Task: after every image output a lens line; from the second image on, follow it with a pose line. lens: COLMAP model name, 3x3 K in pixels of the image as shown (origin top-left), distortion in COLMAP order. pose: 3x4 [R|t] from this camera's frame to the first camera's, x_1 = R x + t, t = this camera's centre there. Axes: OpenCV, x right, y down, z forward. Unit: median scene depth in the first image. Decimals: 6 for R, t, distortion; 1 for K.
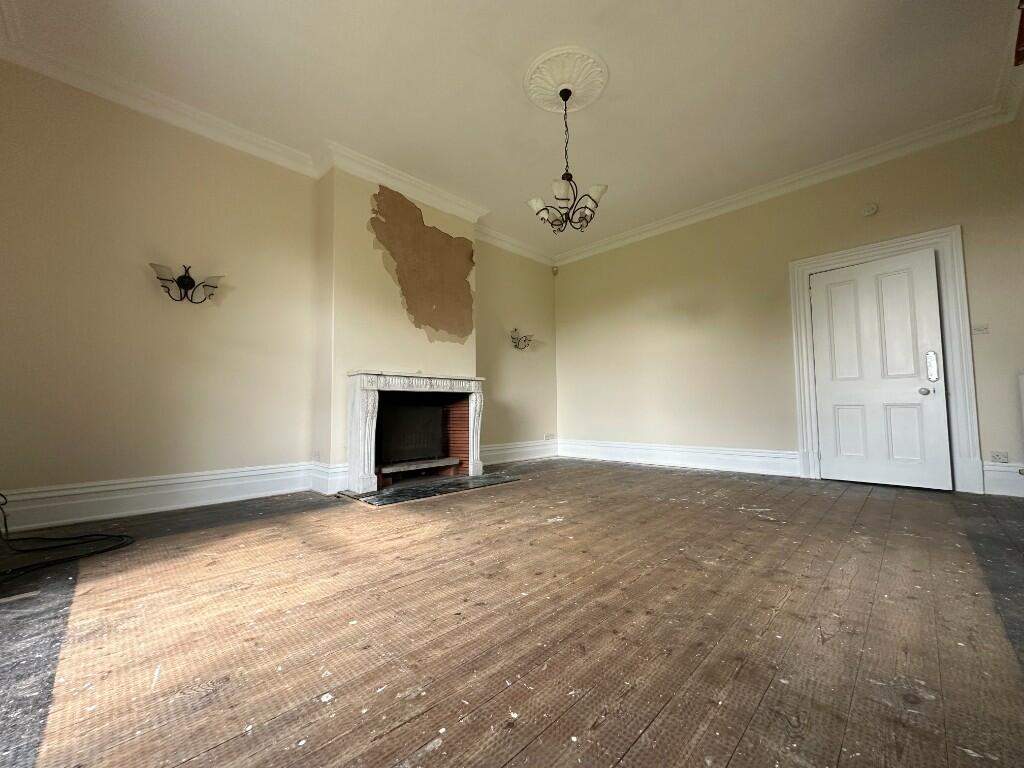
lens RADIAL K [[406.0, 0, 513.4], [0, 406.0, 382.8], [0, 0, 1]] dist [-0.002410, 0.000719]
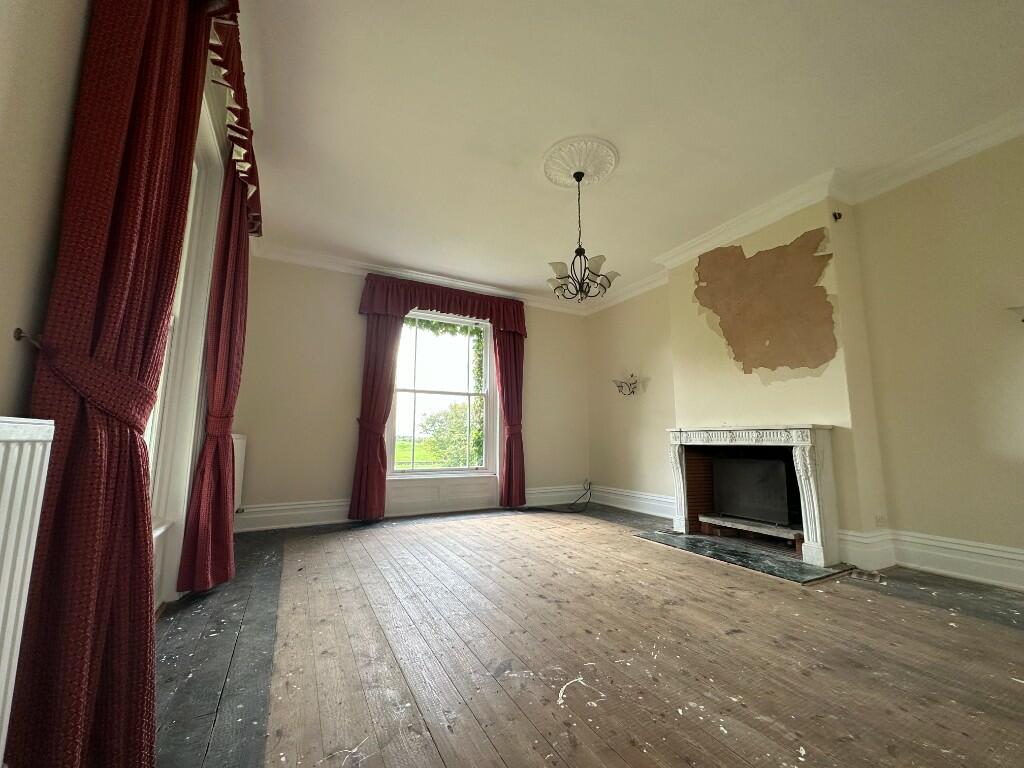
lens RADIAL K [[406.0, 0, 509.3], [0, 406.0, 382.7], [0, 0, 1]] dist [-0.002410, 0.000719]
pose [[-0.299805, -0.123539, -0.945968, 0.844486], [0.061832, 0.986979, -0.148491, -0.013247], [0.951995, -0.103010, -0.288263, 0.800539]]
